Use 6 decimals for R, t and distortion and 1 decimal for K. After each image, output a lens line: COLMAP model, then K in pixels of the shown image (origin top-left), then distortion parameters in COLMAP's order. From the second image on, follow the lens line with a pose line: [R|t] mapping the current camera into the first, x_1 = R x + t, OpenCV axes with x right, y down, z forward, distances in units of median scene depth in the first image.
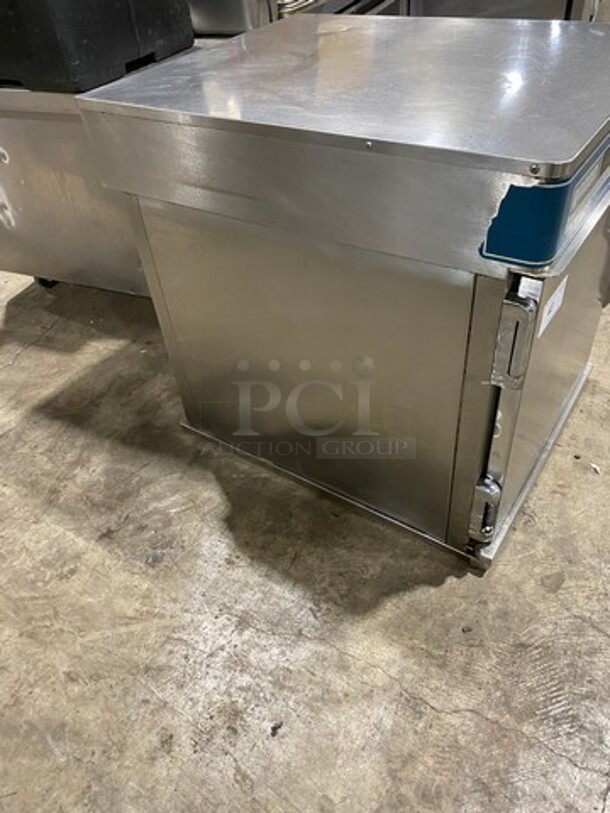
lens RADIAL K [[621.3, 0, 305.1], [0, 621.3, 407.8], [0, 0, 1]] dist [0.003150, 0.009128]
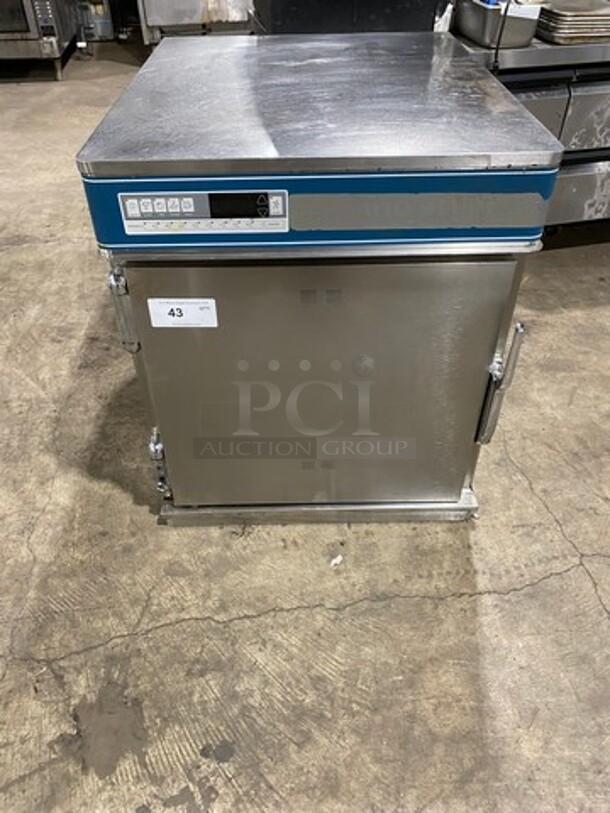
lens RADIAL K [[621.3, 0, 302.9], [0, 621.3, 403.0], [0, 0, 1]] dist [0.003150, 0.009128]
pose [[0.574554, 0.586378, -0.571007, 0.955196], [-0.566638, 0.788402, 0.239467, -0.326617], [0.590601, 0.185968, 0.785243, 0.220948]]
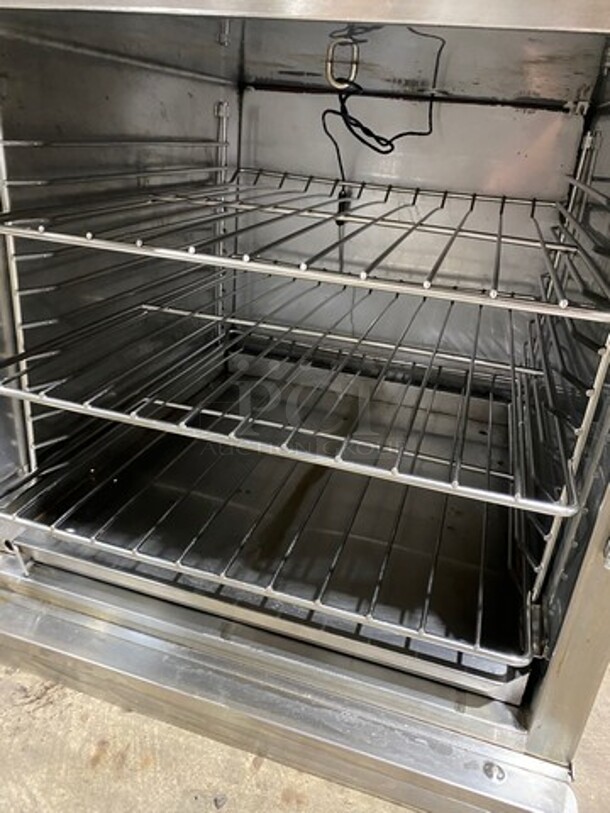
lens RADIAL K [[621.3, 0, 303.4], [0, 621.3, 404.7], [0, 0, 1]] dist [0.003150, 0.009128]
pose [[0.279722, 0.487701, -0.826984, 0.767171], [-0.709337, 0.685452, 0.164306, -0.225223], [0.646990, 0.540651, 0.537681, 0.808863]]
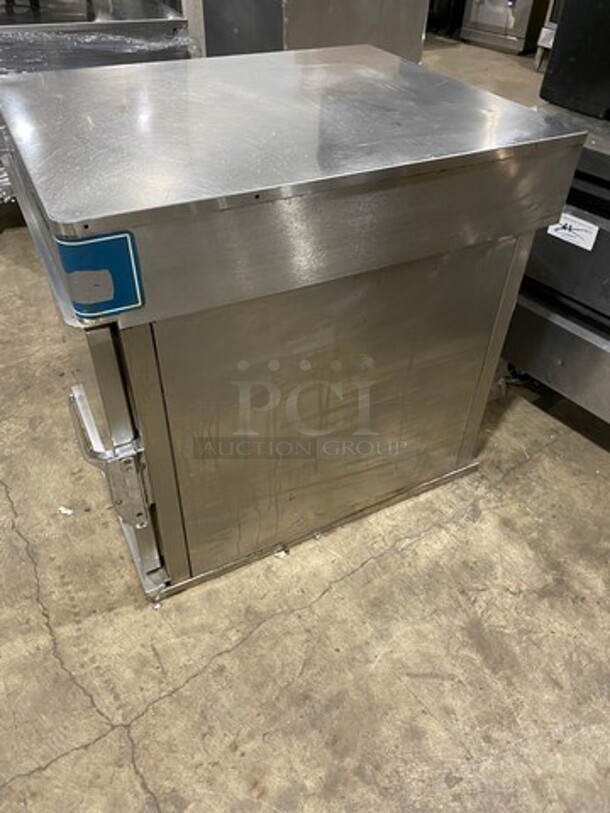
lens RADIAL K [[621.3, 0, 303.6], [0, 621.3, 406.8], [0, 0, 1]] dist [0.003150, 0.009128]
pose [[-0.485830, 0.624391, -0.611641, 0.906570], [-0.566995, 0.307427, 0.764203, -1.078440], [0.665197, 0.718070, 0.204669, 1.067151]]
